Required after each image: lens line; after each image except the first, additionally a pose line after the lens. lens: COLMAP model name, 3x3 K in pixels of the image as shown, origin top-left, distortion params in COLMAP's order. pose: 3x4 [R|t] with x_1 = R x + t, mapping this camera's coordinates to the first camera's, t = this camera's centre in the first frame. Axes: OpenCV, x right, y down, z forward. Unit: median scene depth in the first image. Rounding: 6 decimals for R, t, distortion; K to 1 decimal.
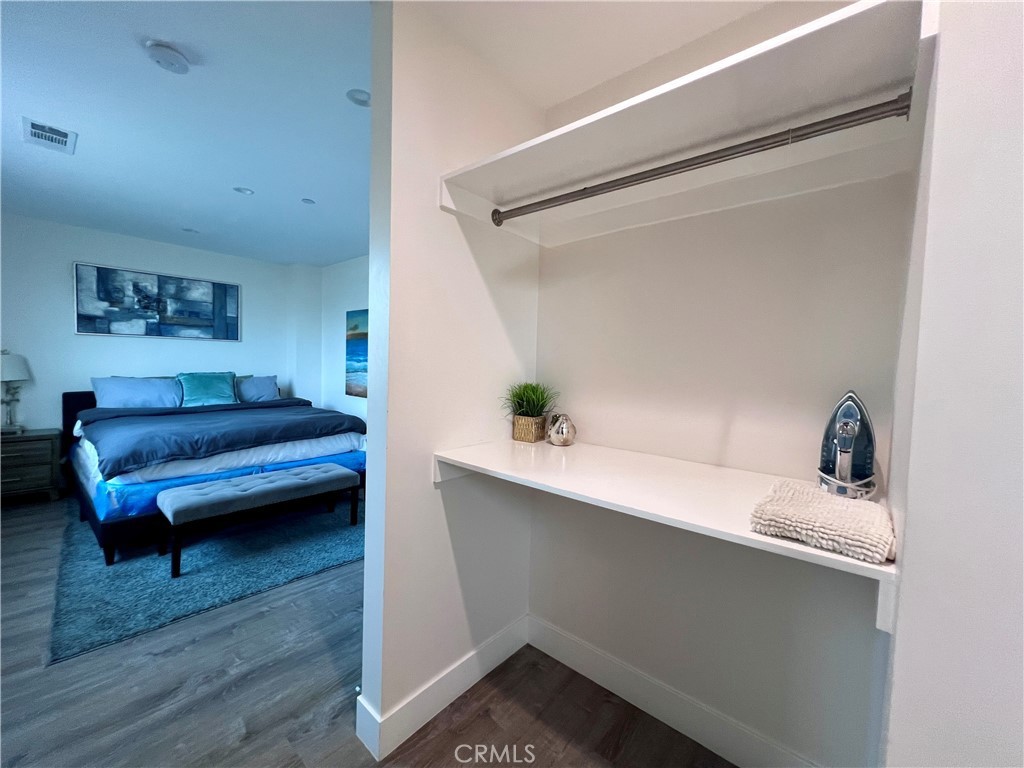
lens RADIAL K [[410.1, 0, 509.8], [0, 410.1, 383.7], [0, 0, 1]] dist [-0.004725, 0.001540]
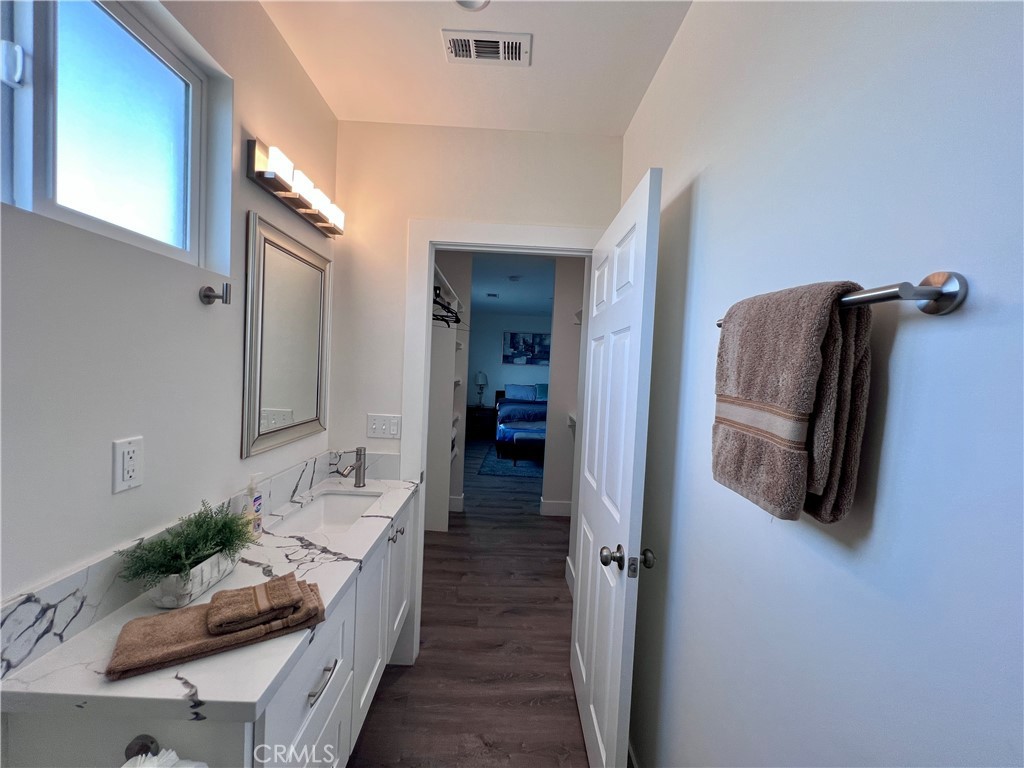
lens RADIAL K [[410.1, 0, 505.0], [0, 410.1, 382.0], [0, 0, 1]] dist [-0.004725, 0.001540]
pose [[0.657852, 0.027624, -0.752640, 0.652432], [-0.065566, 0.997634, -0.020693, 0.018820], [0.750288, 0.062960, 0.658107, -0.458455]]
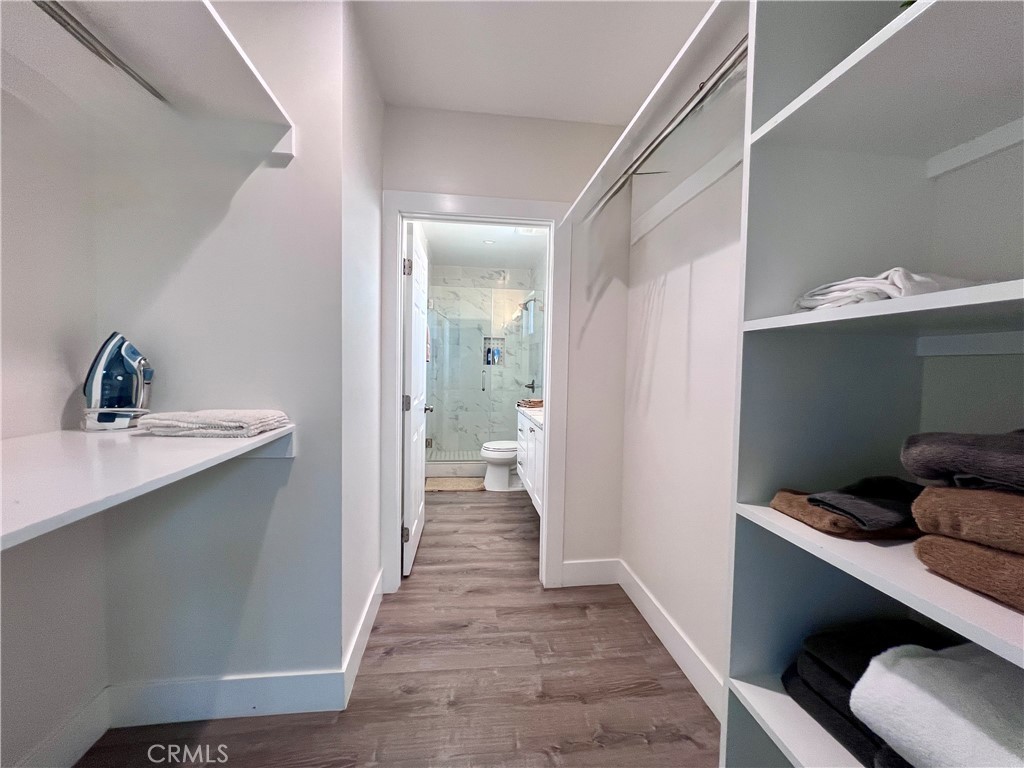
lens RADIAL K [[410.1, 0, 509.7], [0, 410.1, 383.5], [0, 0, 1]] dist [-0.004725, 0.001540]
pose [[-0.737803, -0.071651, 0.671203, -0.232855], [-0.004942, 0.994897, 0.100773, 0.012448], [-0.674998, 0.071033, -0.734392, 0.348170]]
